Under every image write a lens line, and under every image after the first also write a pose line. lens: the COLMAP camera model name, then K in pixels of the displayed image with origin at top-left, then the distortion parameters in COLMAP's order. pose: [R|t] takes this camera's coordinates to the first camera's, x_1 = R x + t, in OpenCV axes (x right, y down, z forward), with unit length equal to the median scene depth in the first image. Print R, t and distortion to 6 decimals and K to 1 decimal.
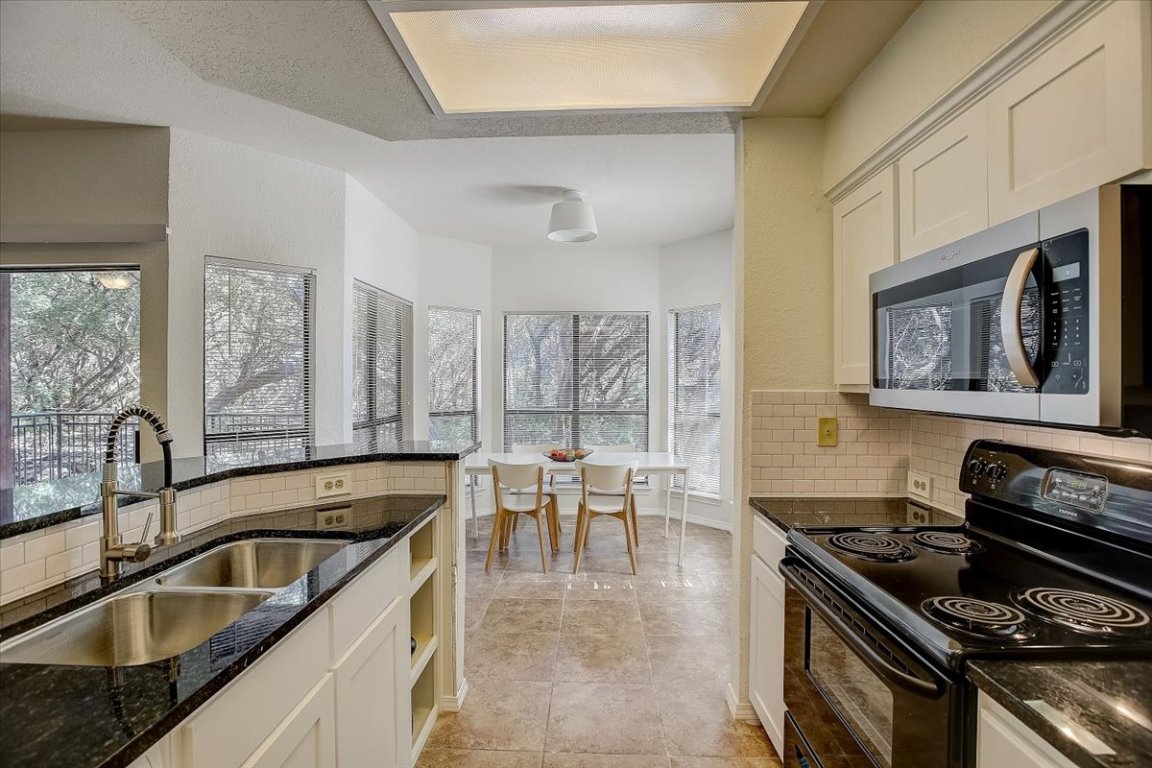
lens RADIAL K [[524.4, 0, 576.0], [0, 524.4, 384.0], [0, 0, 1]] dist [-0.067305, 0.031966]
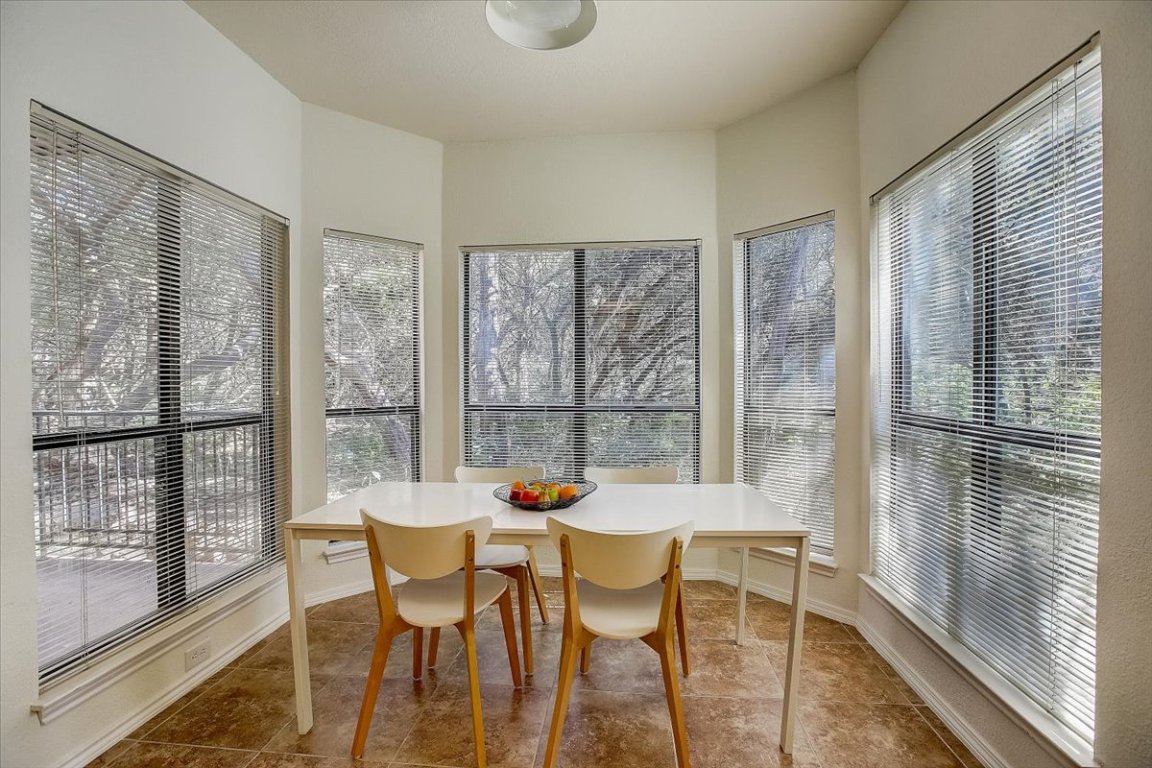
lens RADIAL K [[524.4, 0, 576.0], [0, 524.4, 384.0], [0, 0, 1]] dist [-0.067305, 0.031966]
pose [[0.998005, -0.003970, -0.063008, 0.060798], [0.004313, 0.999977, 0.005306, 0.039229], [0.062986, -0.005568, 0.997999, 0.696207]]
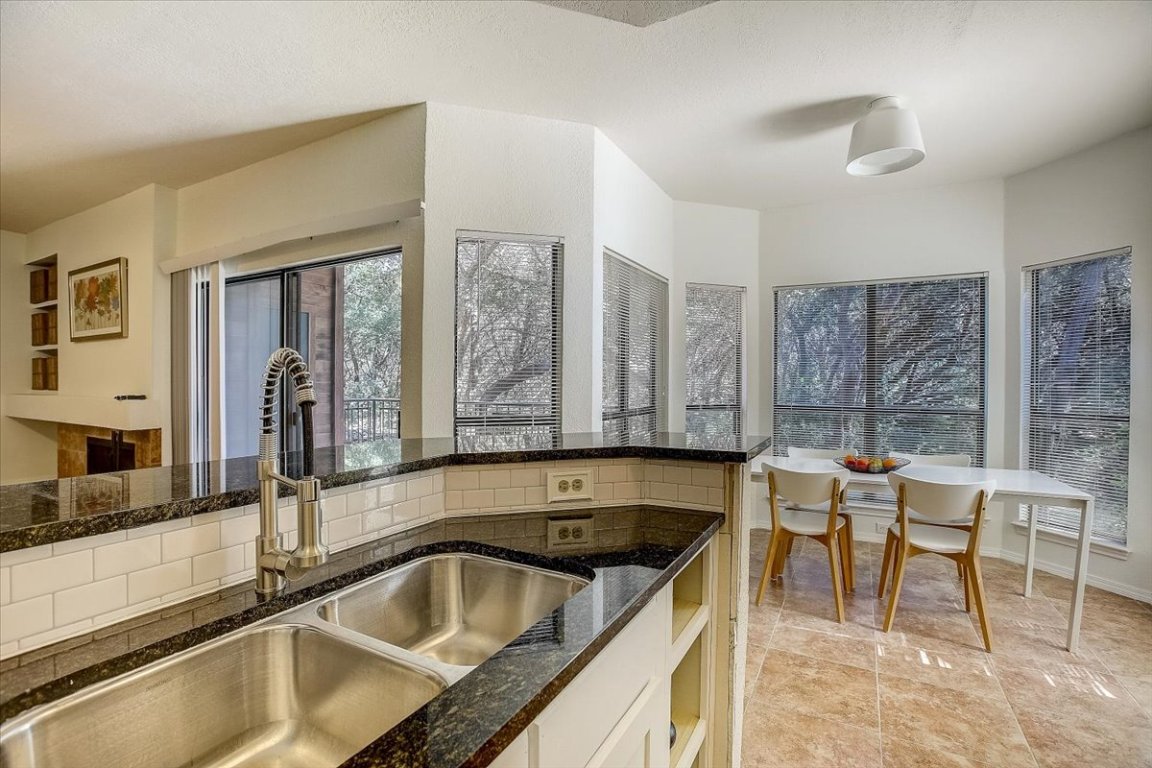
lens RADIAL K [[524.4, 0, 576.0], [0, 524.4, 384.0], [0, 0, 1]] dist [-0.067305, 0.031966]
pose [[0.892377, 0.006903, -0.451238, -0.082496], [-0.007122, 0.999974, 0.001213, 0.032653], [0.451234, 0.002131, 0.892403, 0.220348]]
